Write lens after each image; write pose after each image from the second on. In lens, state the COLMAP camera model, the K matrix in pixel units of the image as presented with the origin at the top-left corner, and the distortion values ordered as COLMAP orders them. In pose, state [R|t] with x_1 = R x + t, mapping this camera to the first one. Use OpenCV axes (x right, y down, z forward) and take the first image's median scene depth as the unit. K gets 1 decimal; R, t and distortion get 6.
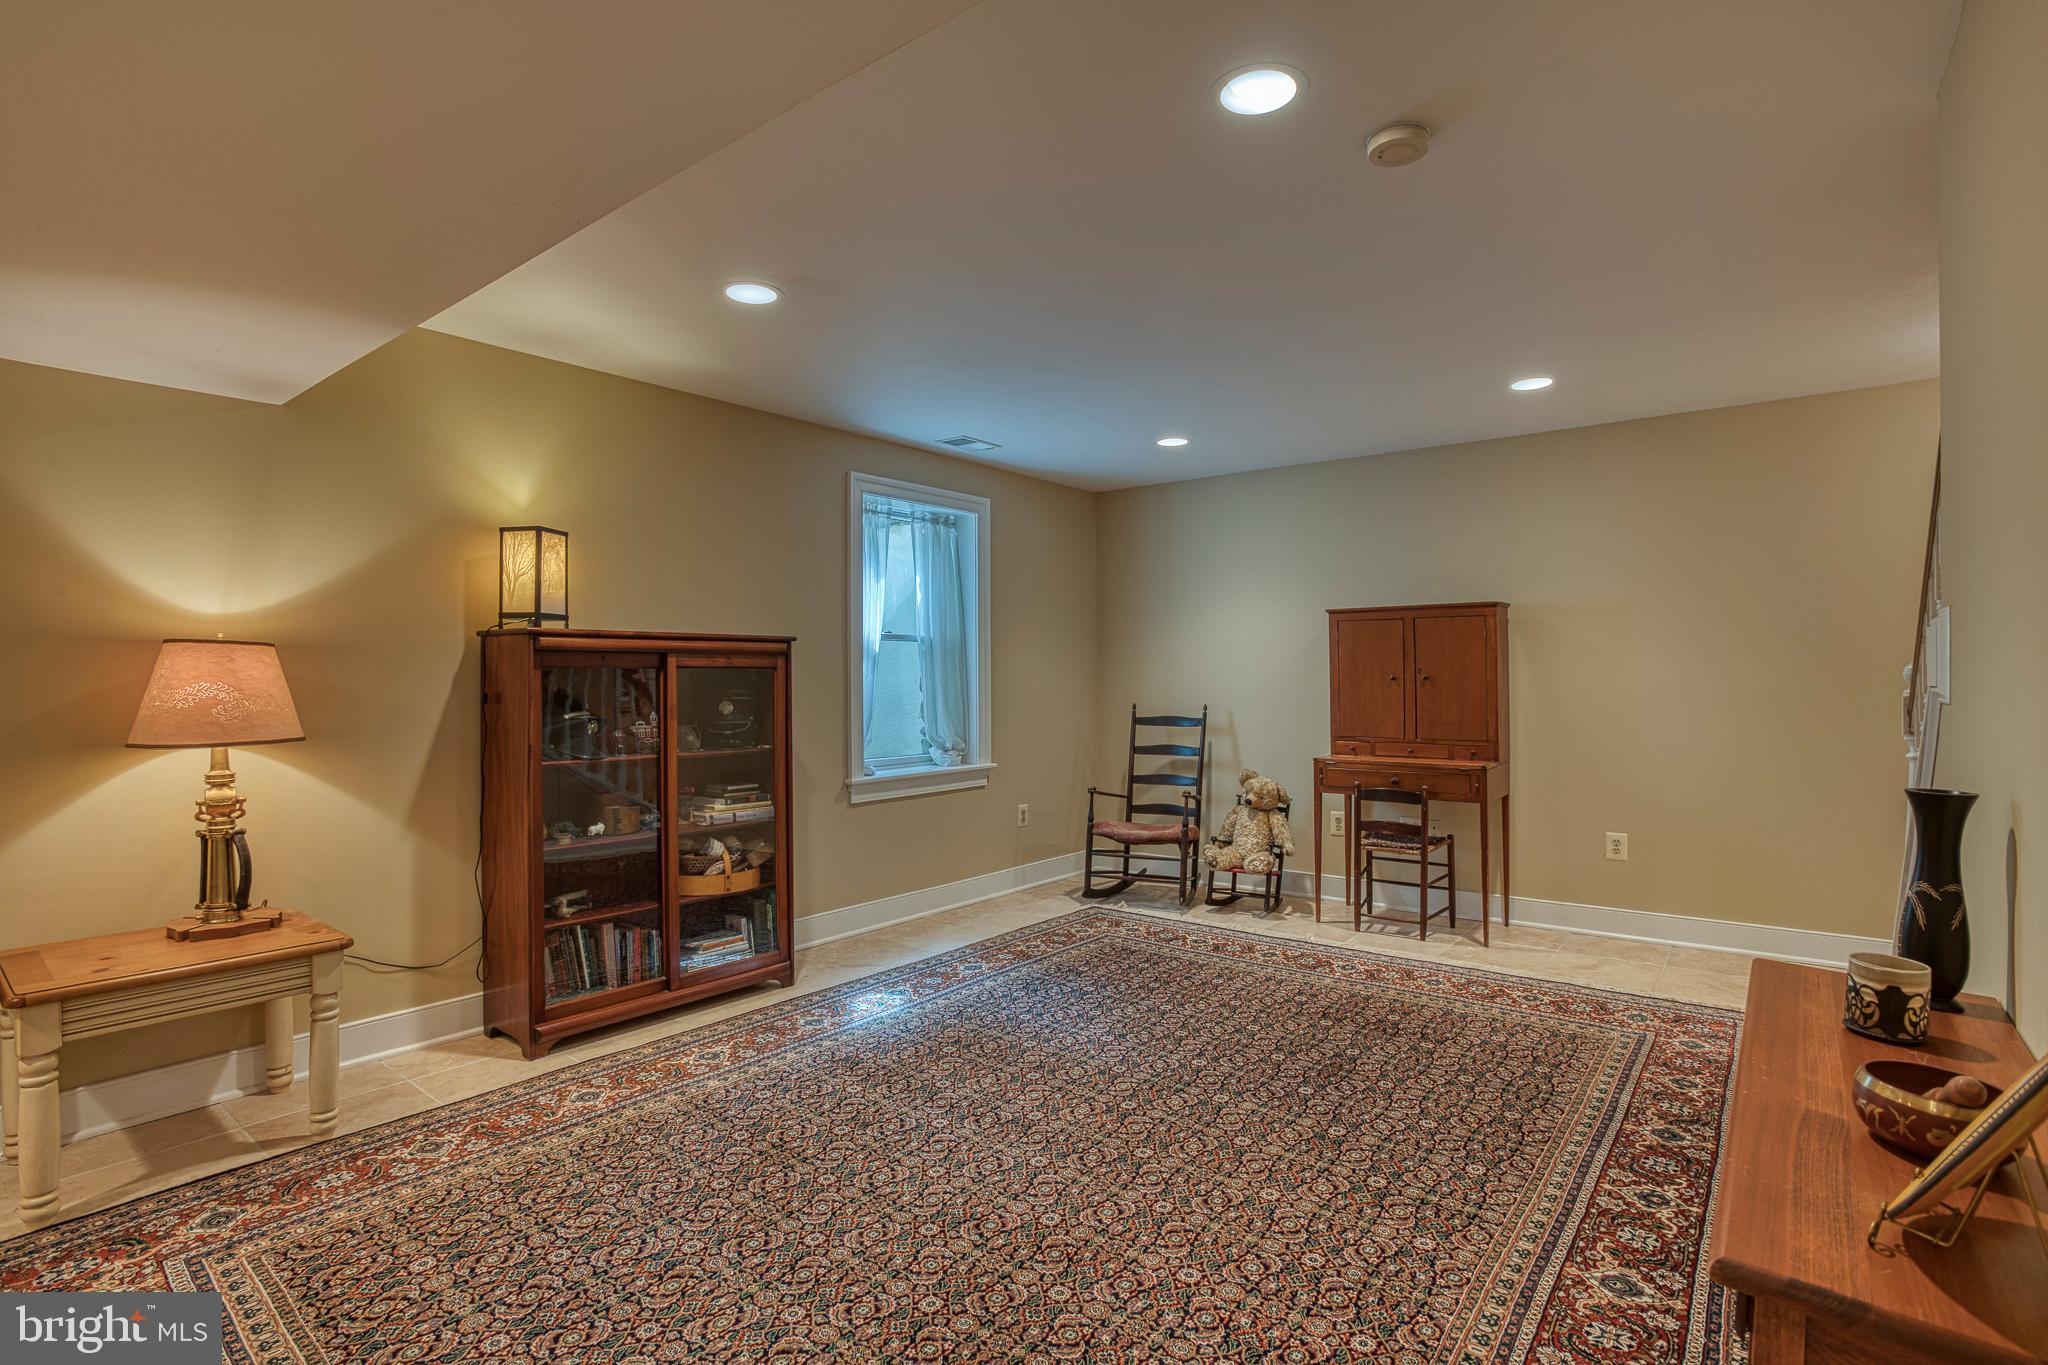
lens RADIAL K [[996.5, 0, 1024.0], [0, 996.5, 682.5], [0, 0, 1]] dist [-0.054055, 0.000018]
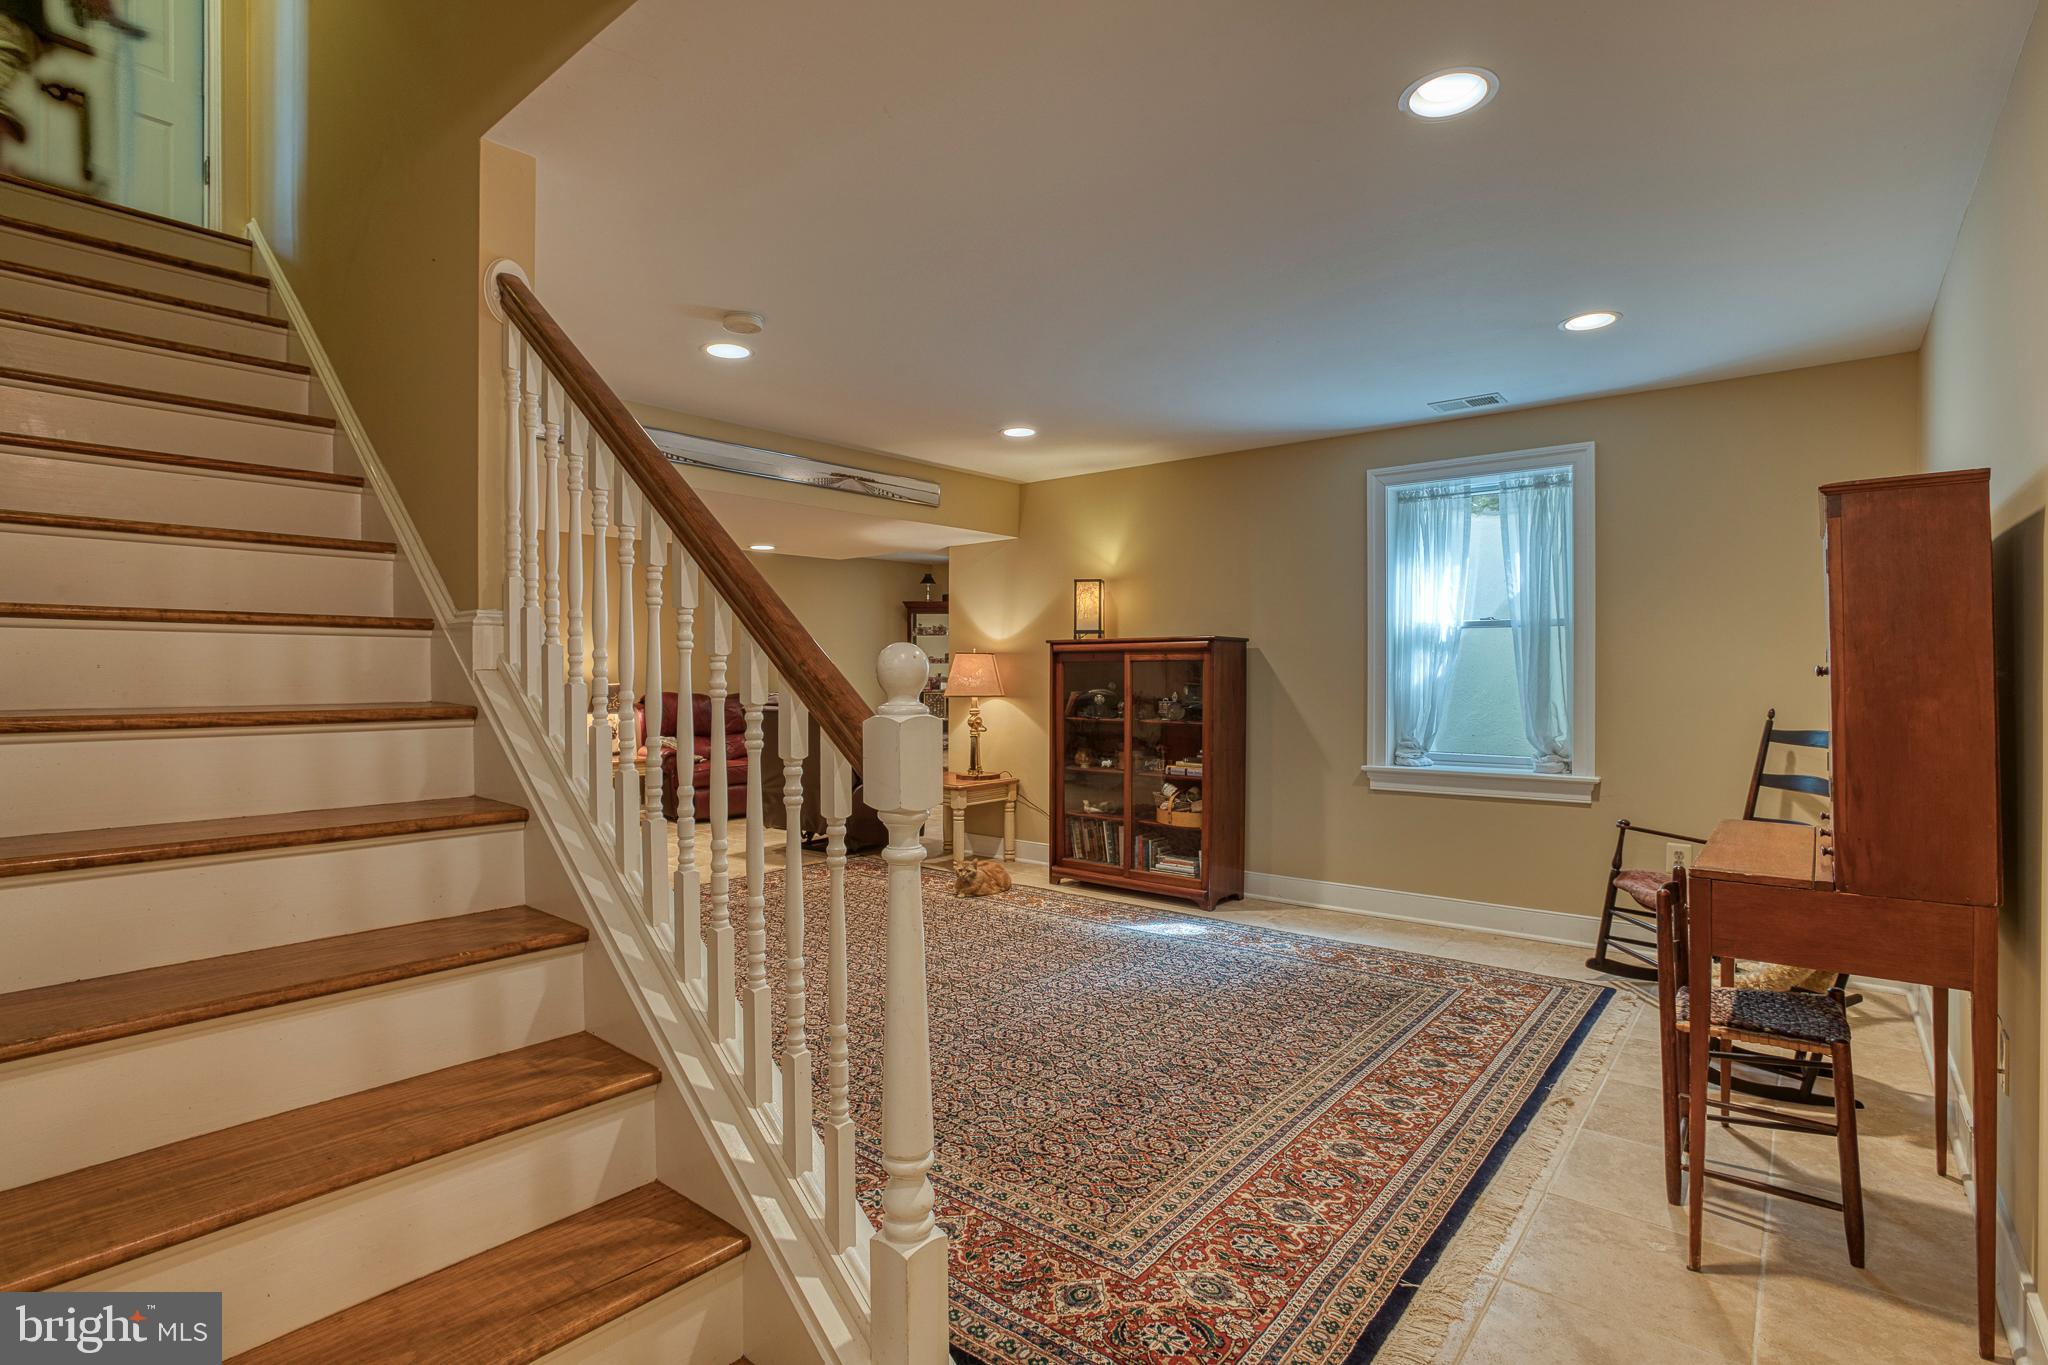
lens RADIAL K [[978.7, 0, 1024.0], [0, 978.7, 682.5], [0, 0, 1]] dist [-0.108651, -0.000044]
pose [[-0.026236, 0.012279, -0.999580, 0.983182], [-0.003238, 0.999918, 0.012368, -0.001133], [0.999651, 0.003562, -0.026194, 0.774284]]
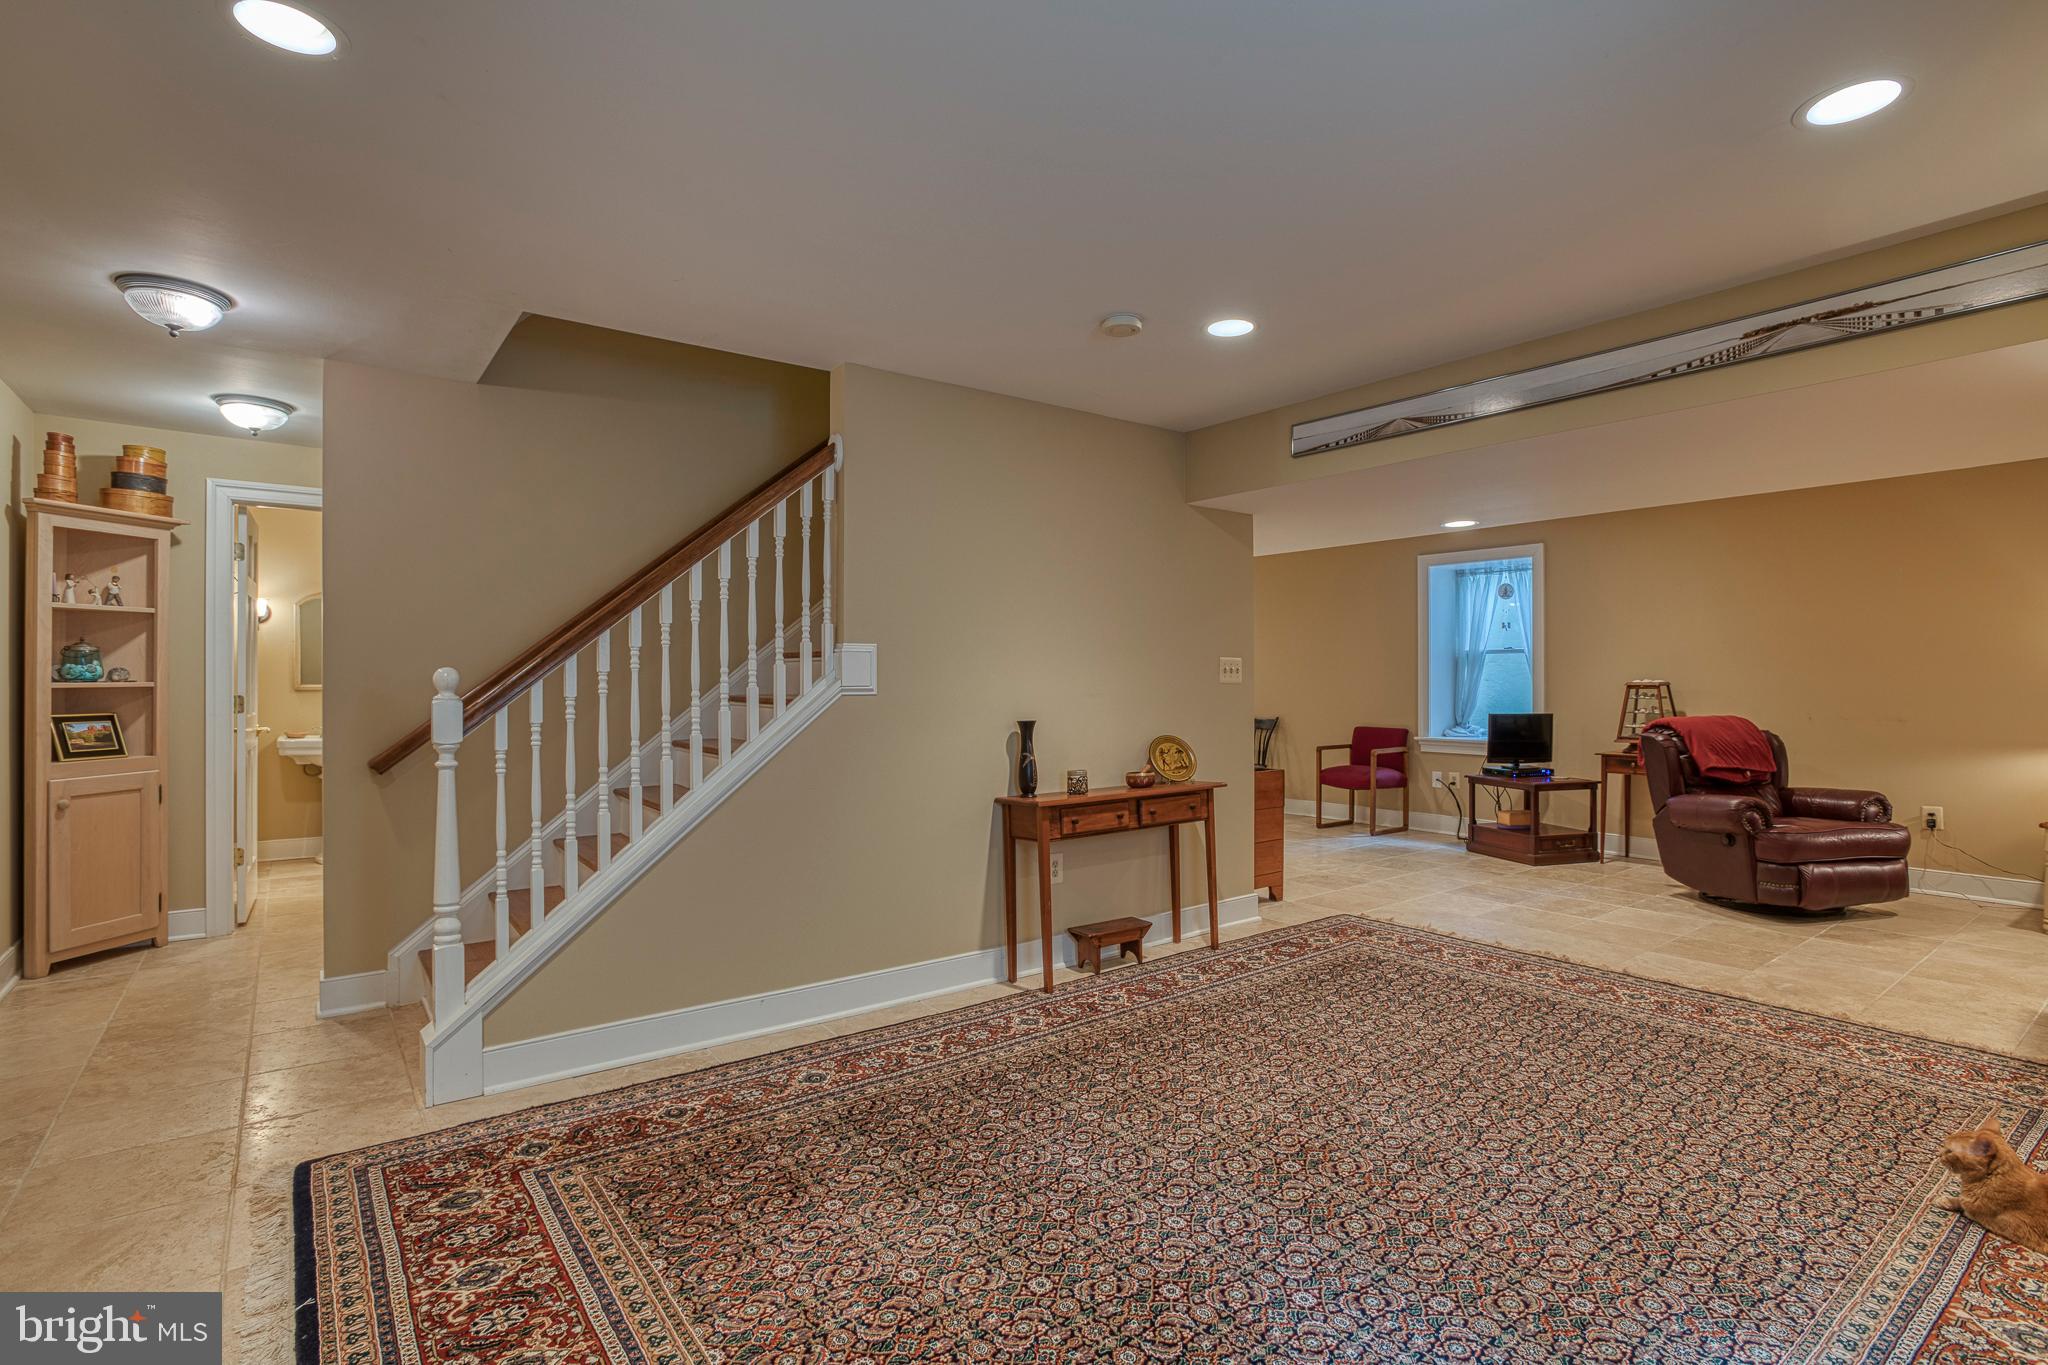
lens RADIAL K [[972.0, 0, 1024.0], [0, 972.0, 682.5], [0, 0, 1]] dist [-0.045809, 0.000191]
pose [[-0.966894, 0.002435, 0.255166, 0.094134], [0.002551, 0.999997, 0.000124, 0.001110], [-0.255165, 0.000771, -0.966897, 1.288575]]
